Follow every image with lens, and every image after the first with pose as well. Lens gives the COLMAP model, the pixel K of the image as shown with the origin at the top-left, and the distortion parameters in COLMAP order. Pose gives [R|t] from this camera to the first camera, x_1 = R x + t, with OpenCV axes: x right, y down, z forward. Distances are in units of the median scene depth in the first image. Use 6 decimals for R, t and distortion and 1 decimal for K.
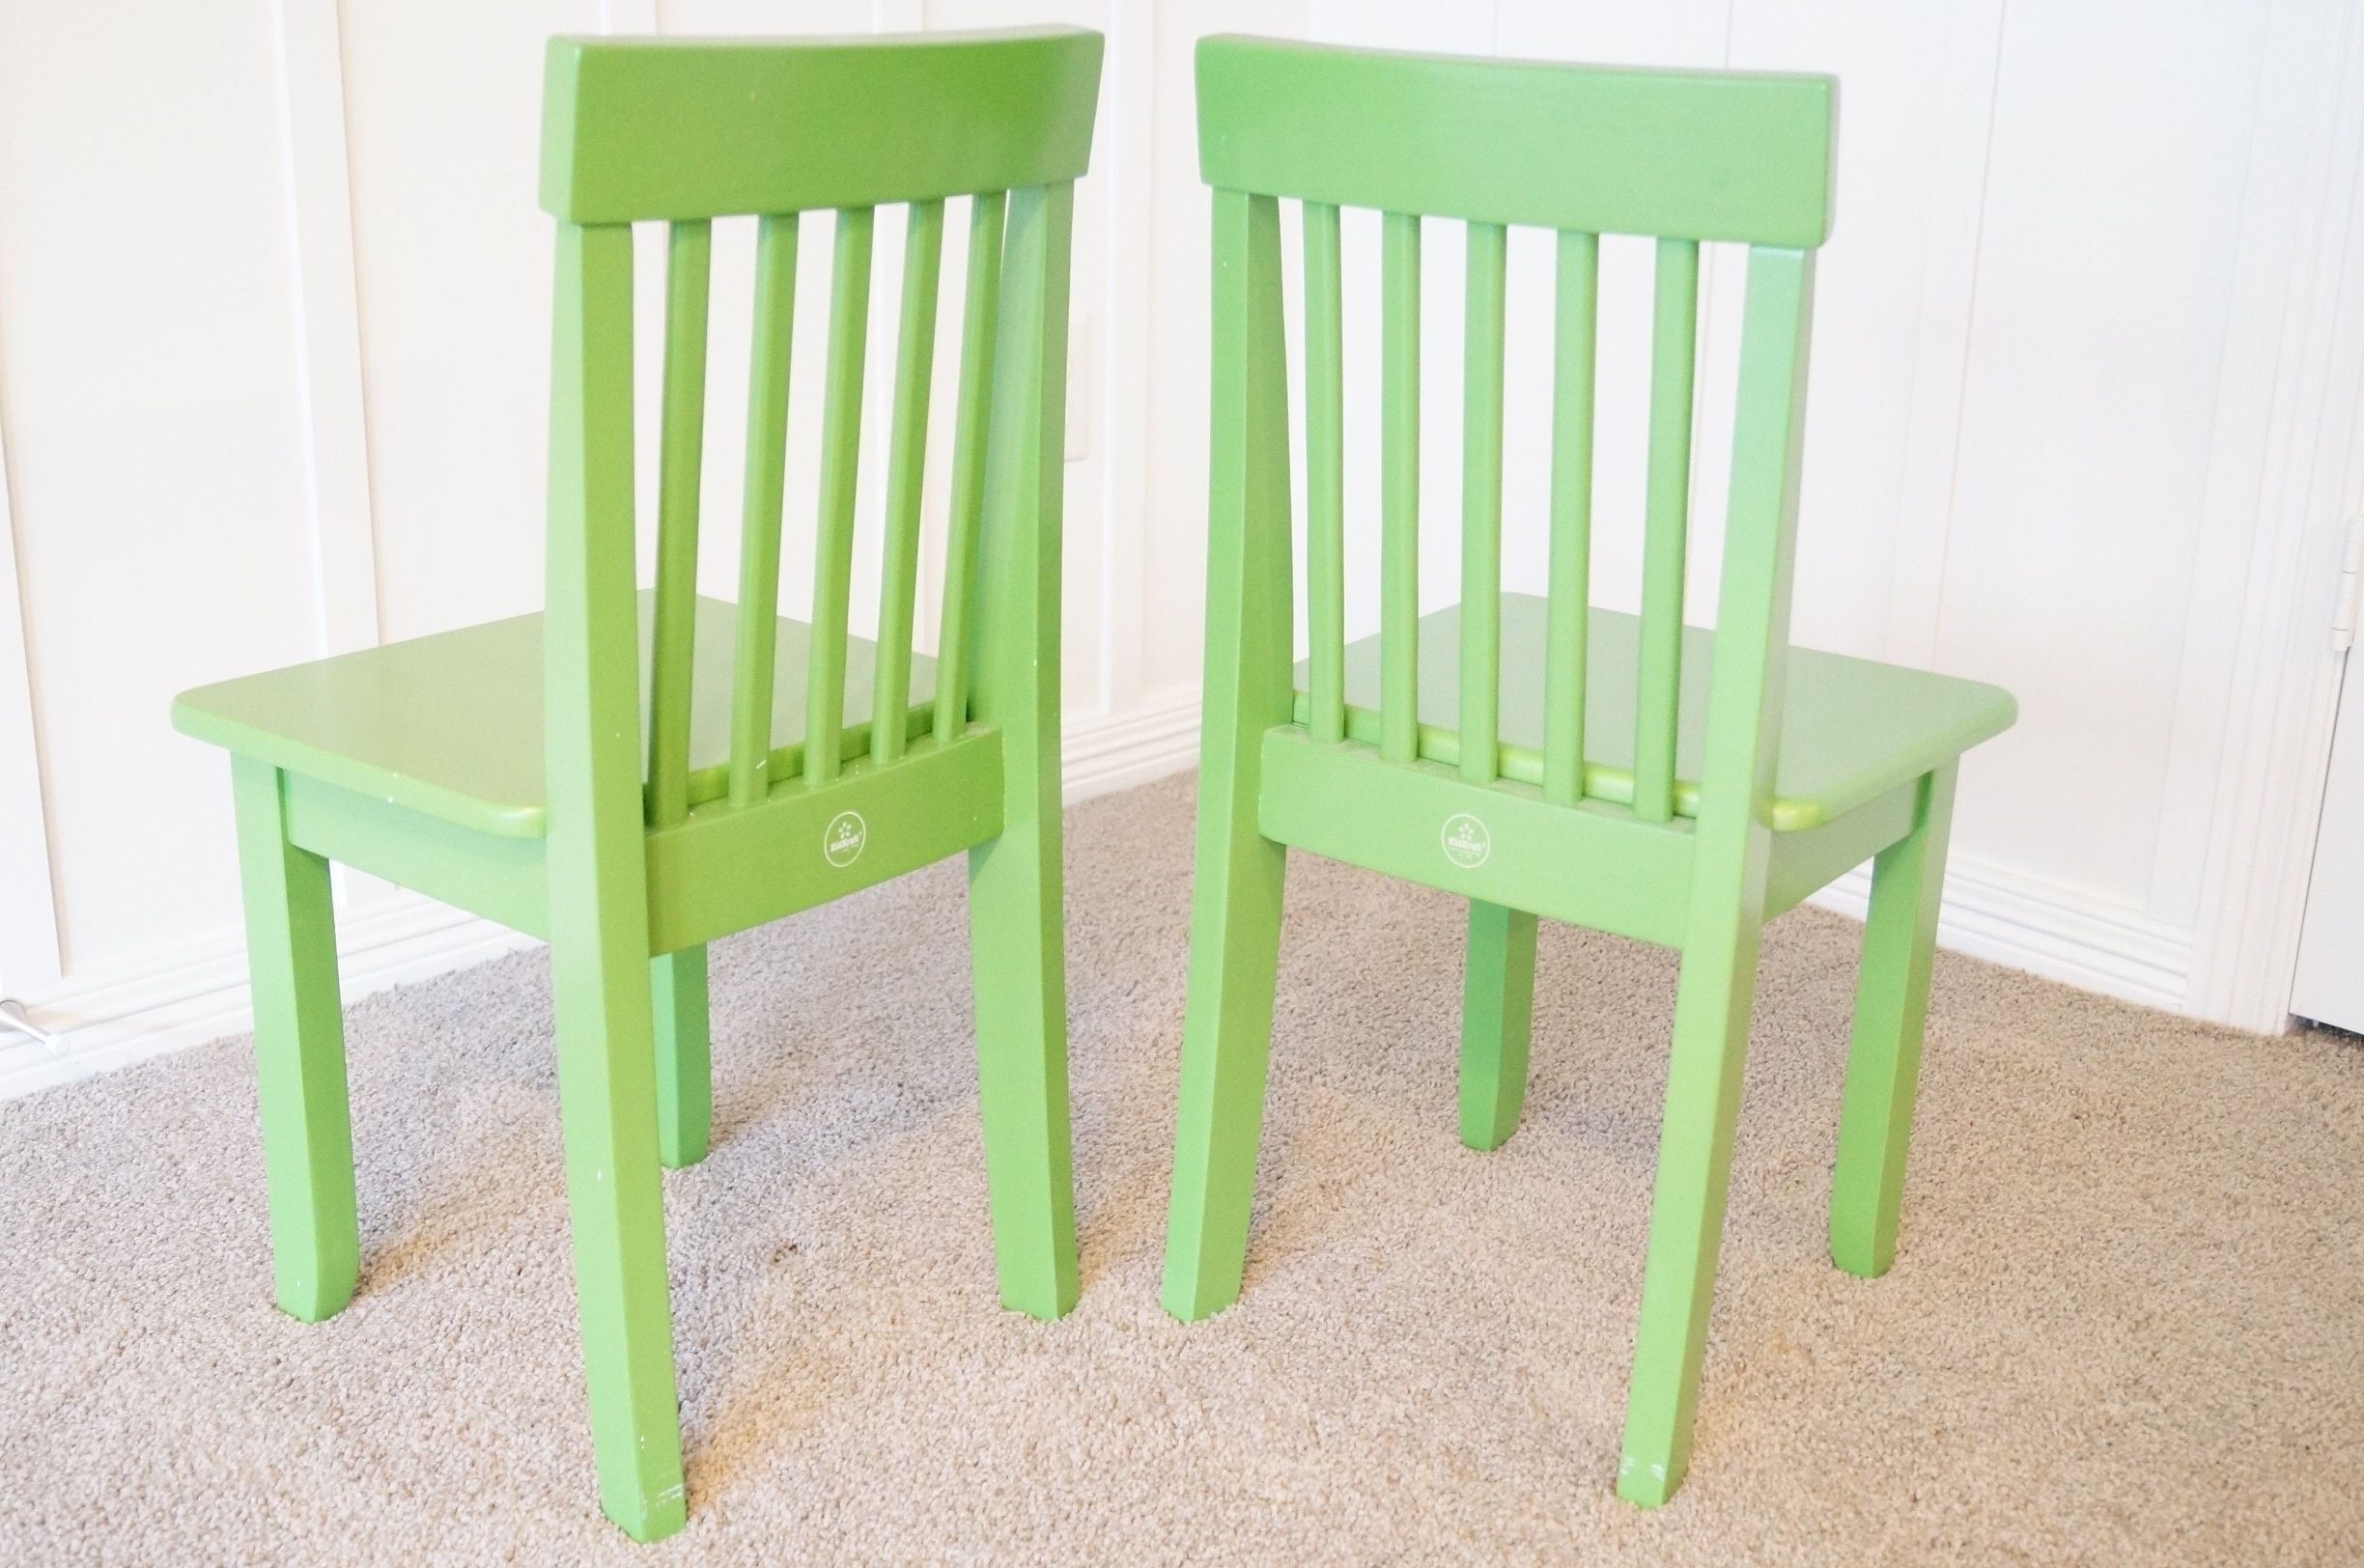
lens RADIAL K [[2674.0, 0, 1173.2], [0, 2674.0, 780.0], [0, 0, 1]] dist [-0.048144, 0.000000]
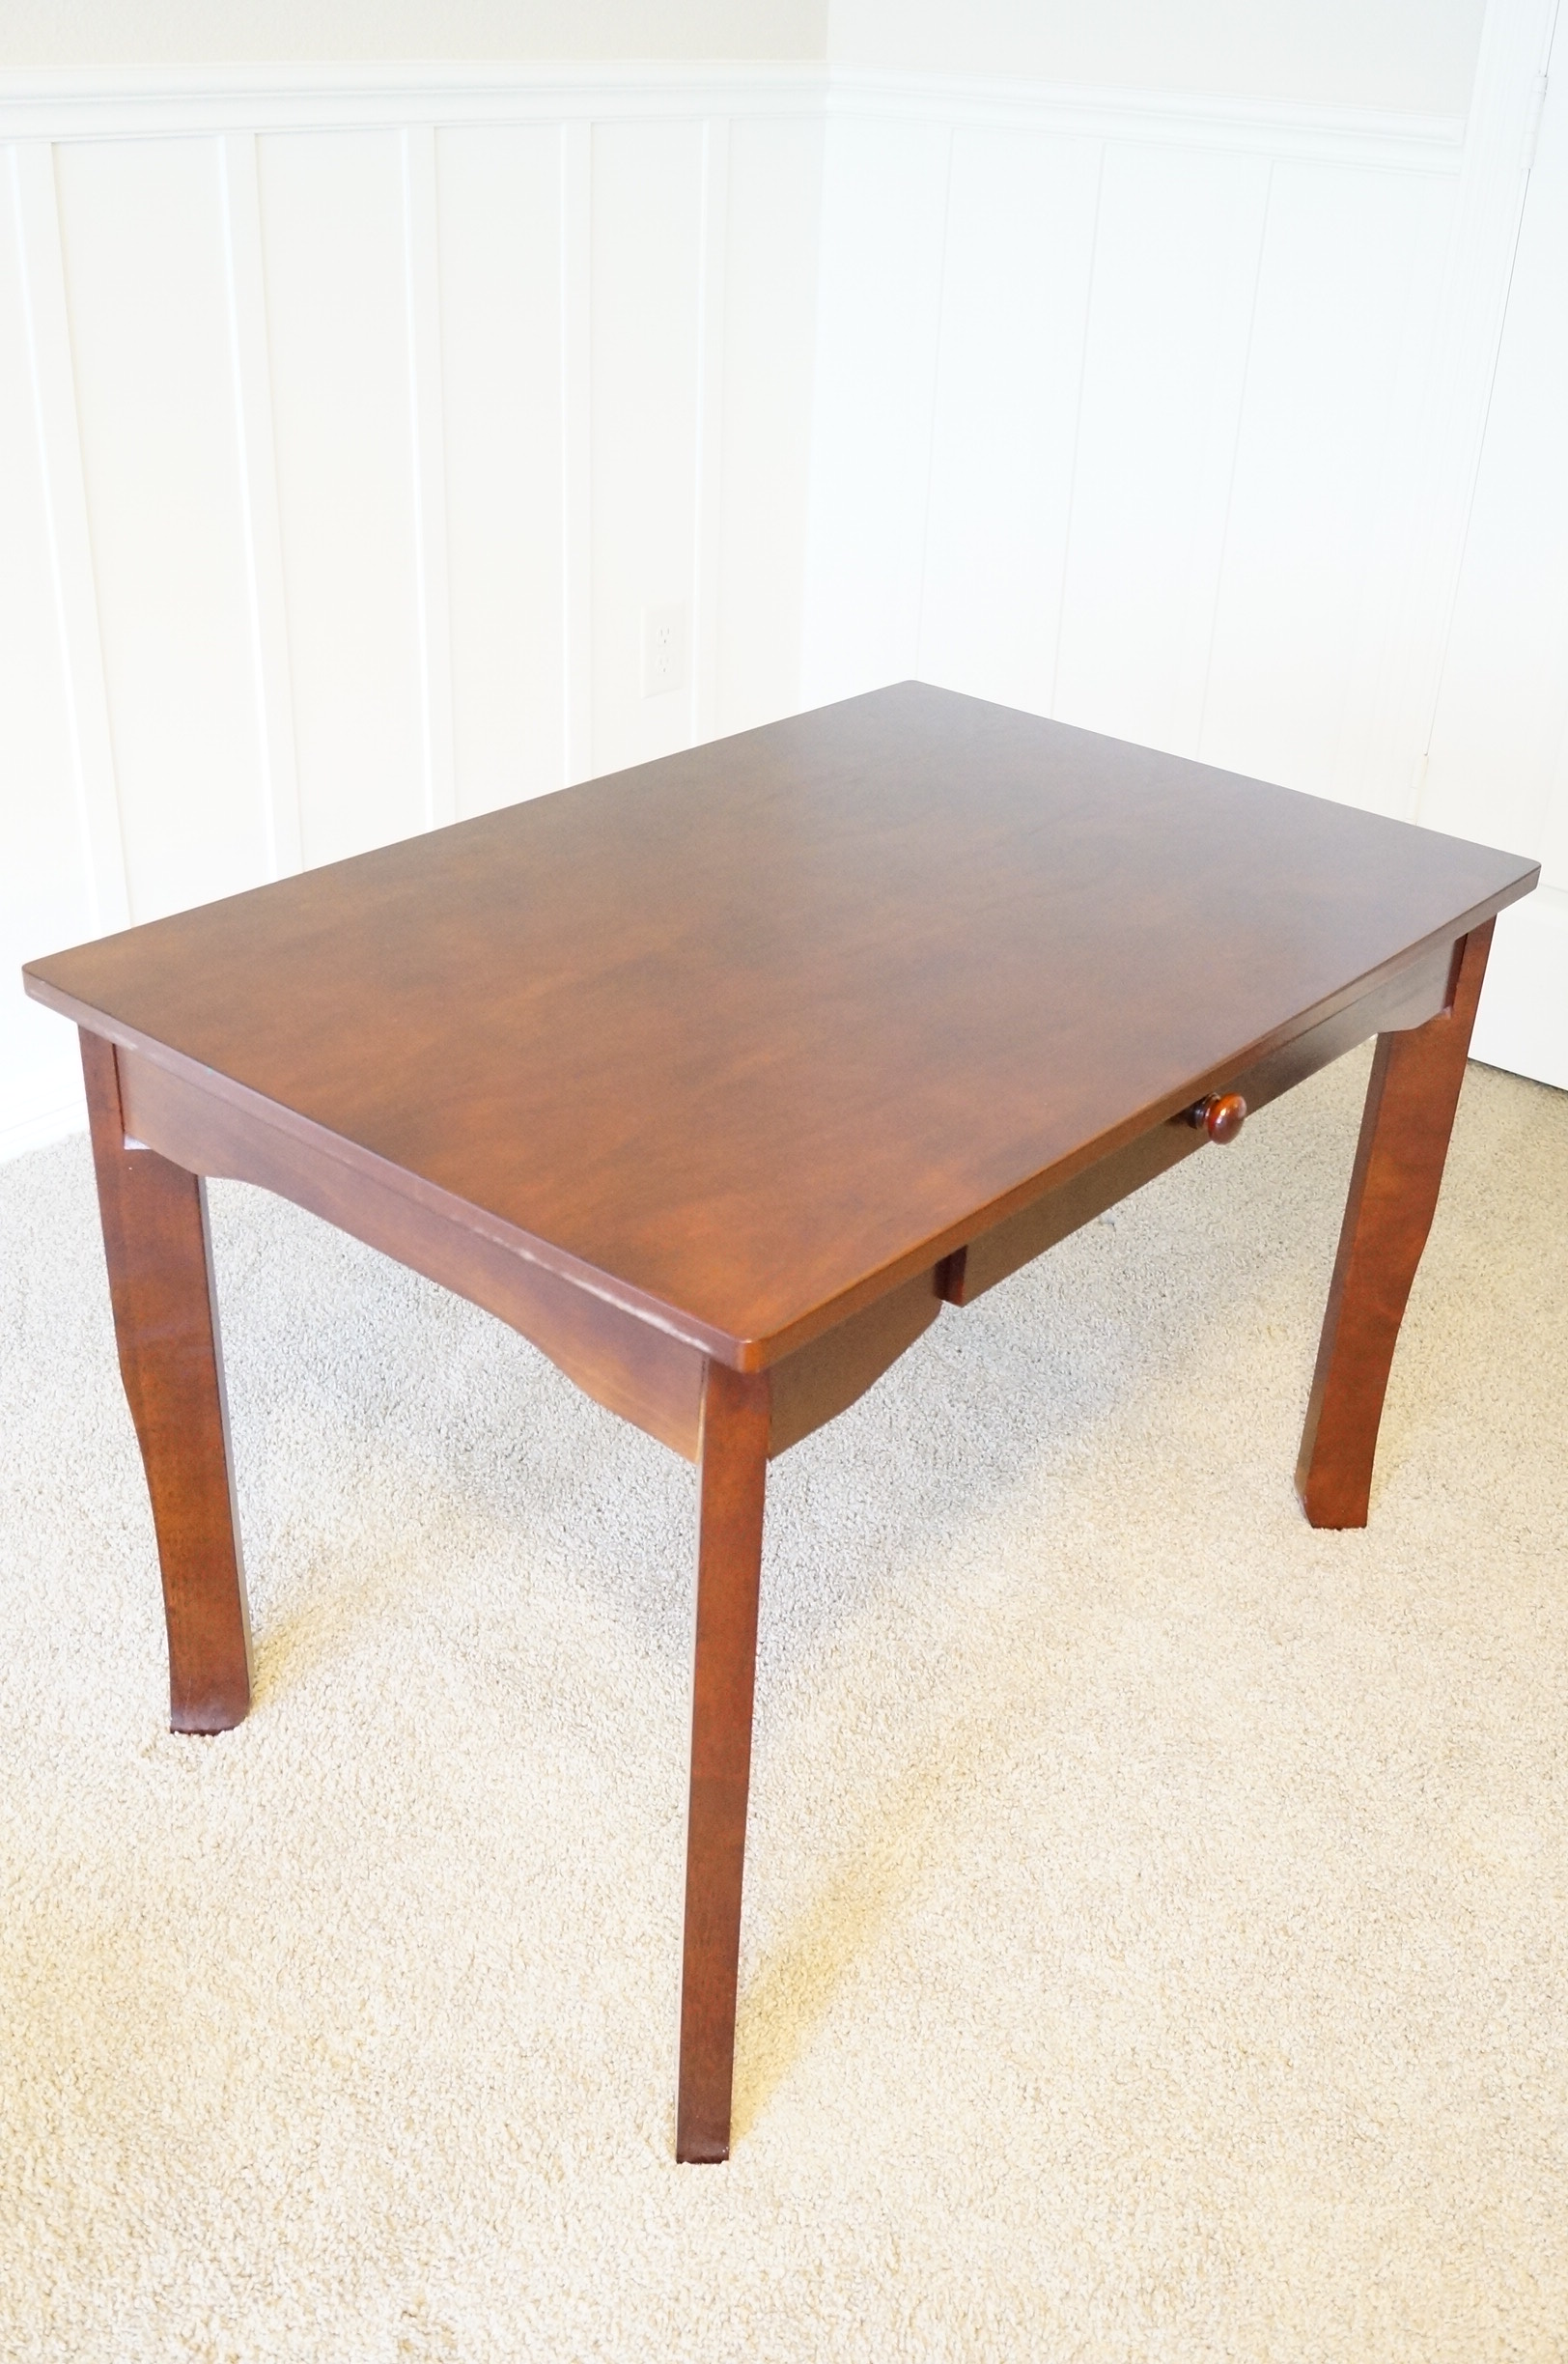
lens RADIAL K [[2196.3, 0, 795.8], [0, 2196.3, 1173.0], [0, 0, 1]] dist [-0.064423, 0.000000]
pose [[0.995526, -0.029636, 0.089718, -0.146259], [0.011162, 0.979775, 0.199789, -0.156569], [-0.093824, -0.197894, 0.975723, -0.582749]]
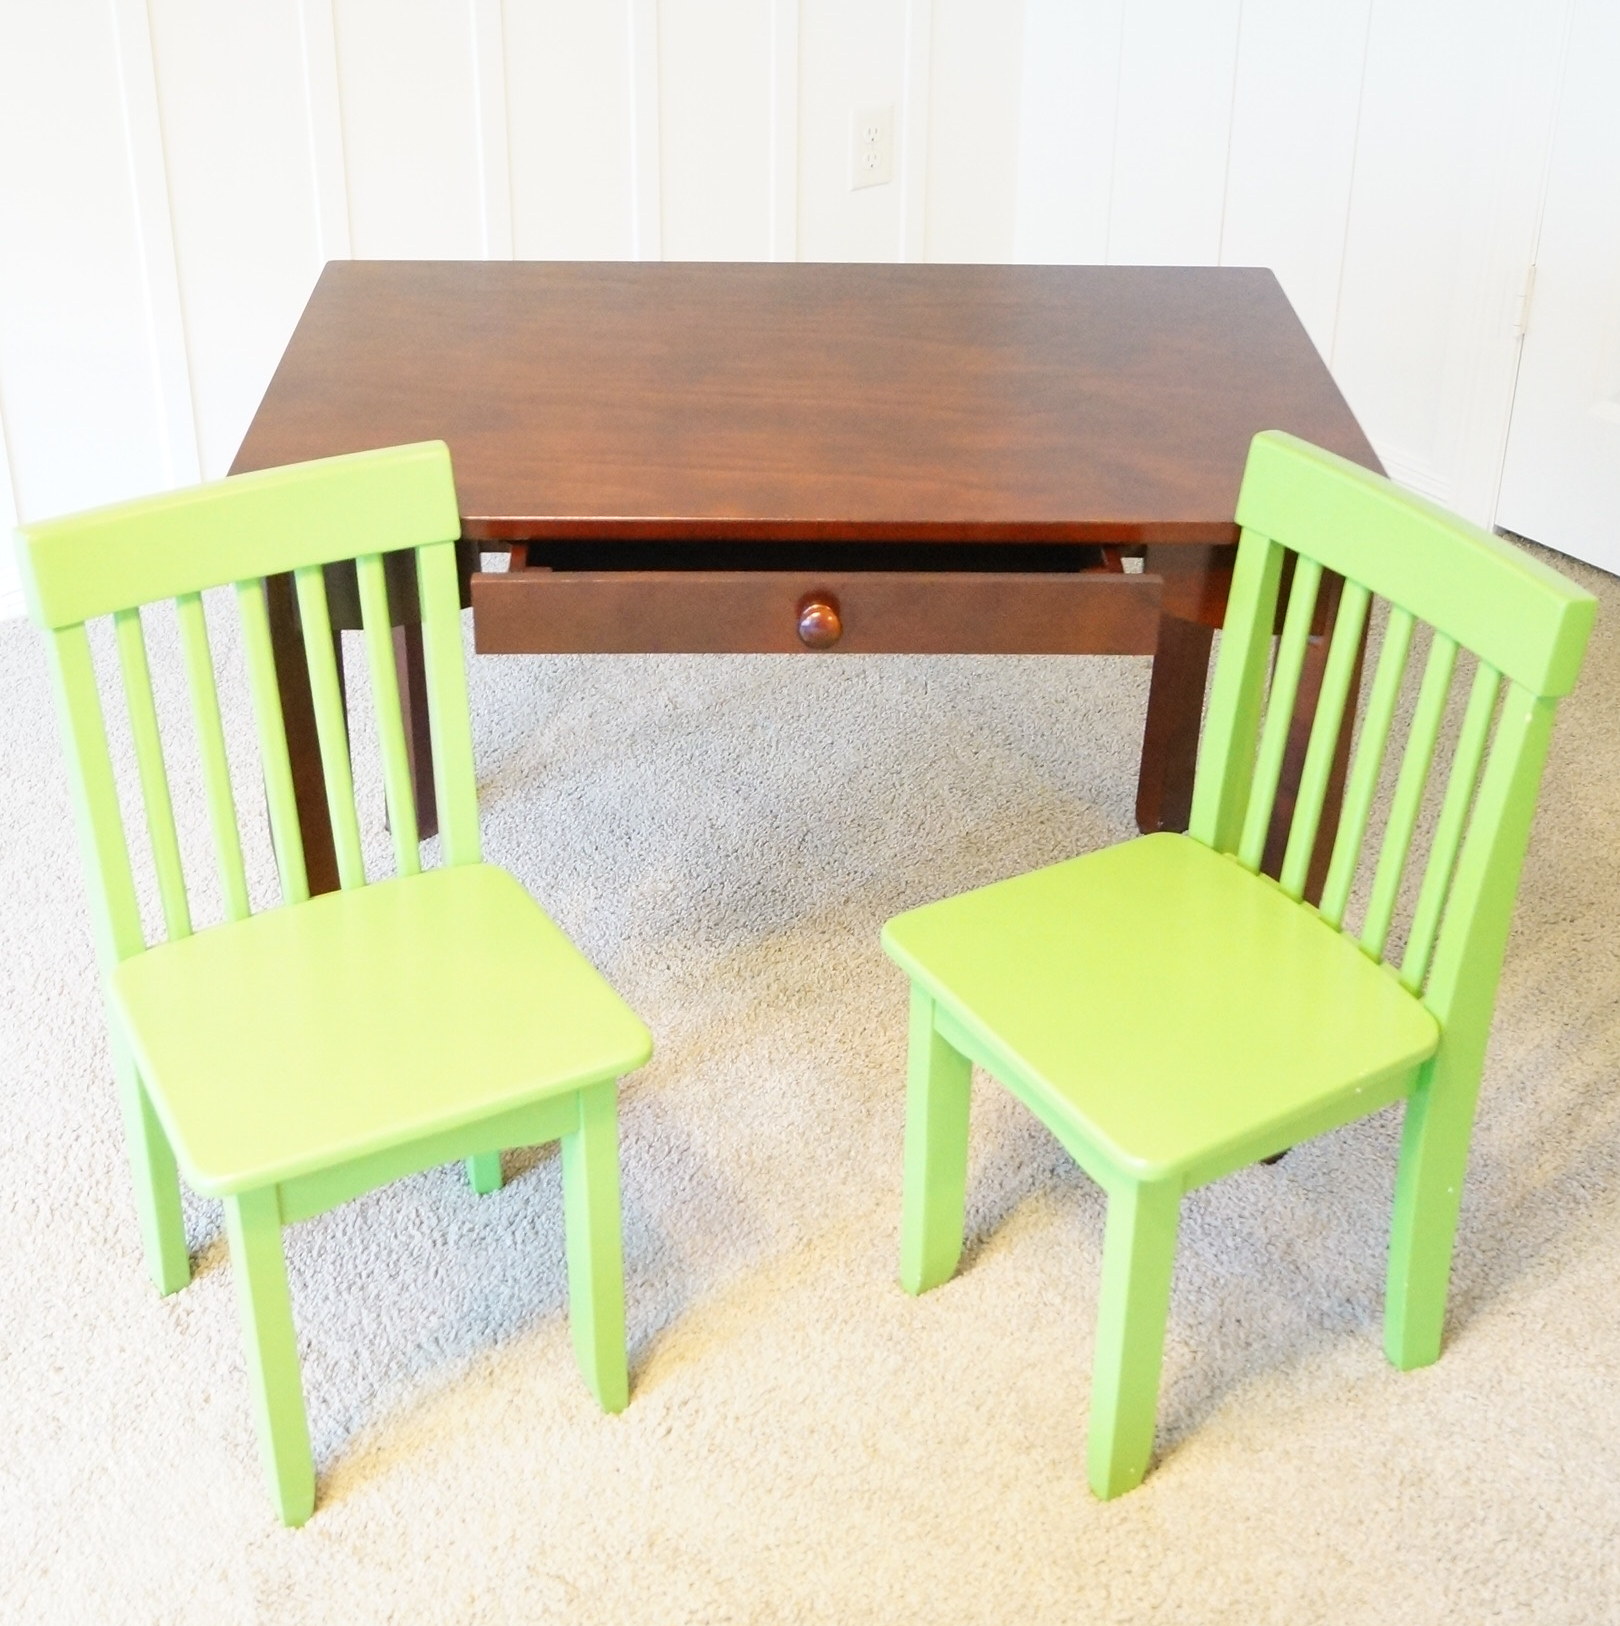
lens RADIAL K [[2440.9, 0, 809.9], [0, 2440.9, 810.4], [0, 0, 1]] dist [-0.056304, 0.000000]
pose [[0.992127, 0.051101, -0.114337, 0.194863], [-0.023905, 0.973452, 0.227639, -0.130315], [0.122934, -0.223114, 0.967010, -1.064814]]
